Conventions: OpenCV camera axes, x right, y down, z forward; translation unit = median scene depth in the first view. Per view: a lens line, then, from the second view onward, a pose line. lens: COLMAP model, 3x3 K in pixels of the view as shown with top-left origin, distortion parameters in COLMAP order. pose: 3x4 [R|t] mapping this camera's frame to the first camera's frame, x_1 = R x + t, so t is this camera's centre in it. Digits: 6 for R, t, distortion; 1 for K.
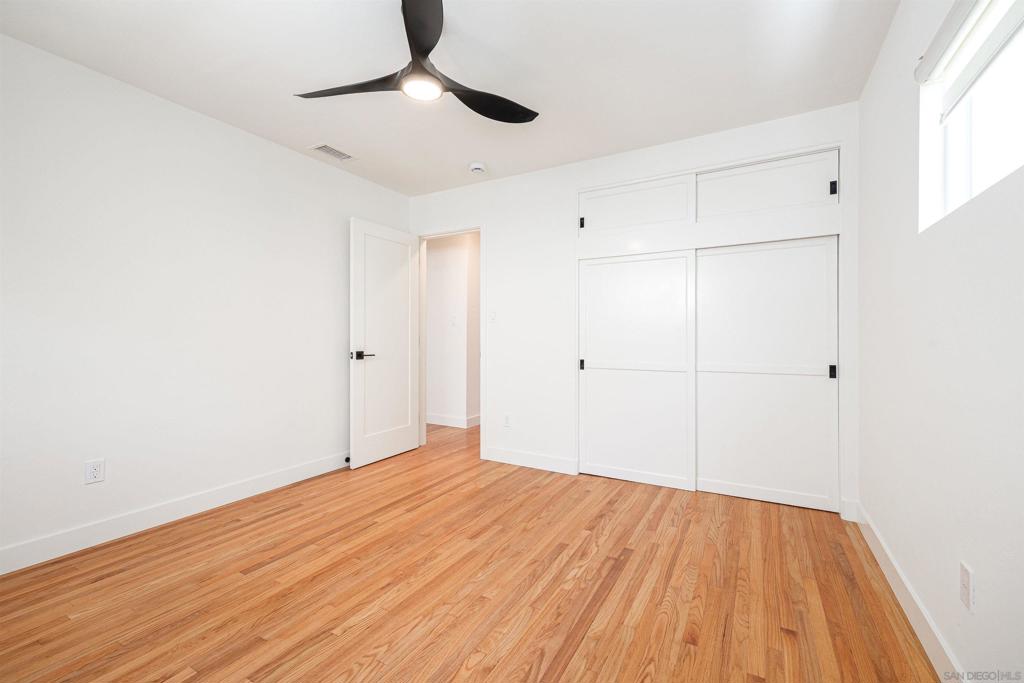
lens RADIAL K [[423.3, 0, 516.2], [0, 423.3, 340.0], [0, 0, 1]] dist [-0.000554, -0.000040]
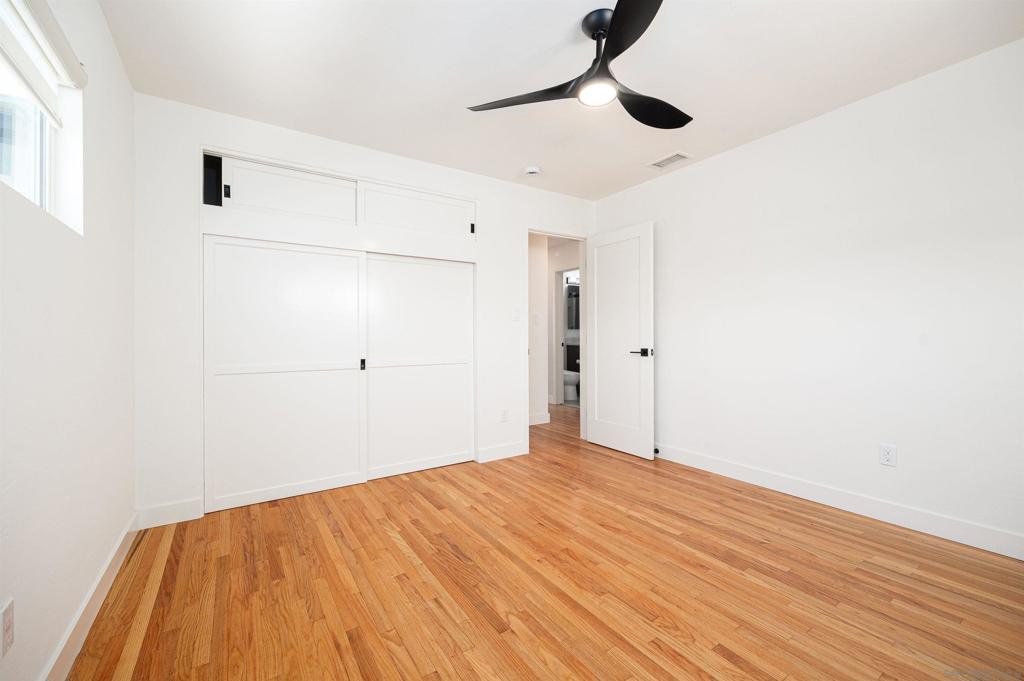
lens RADIAL K [[423.3, 0, 516.2], [0, 423.3, 339.0], [0, 0, 1]] dist [-0.000554, -0.000040]
pose [[0.445551, -0.006150, 0.895236, -0.442591], [0.005320, 0.999977, 0.004222, 0.000091], [-0.895241, 0.002882, 0.445573, 0.251386]]
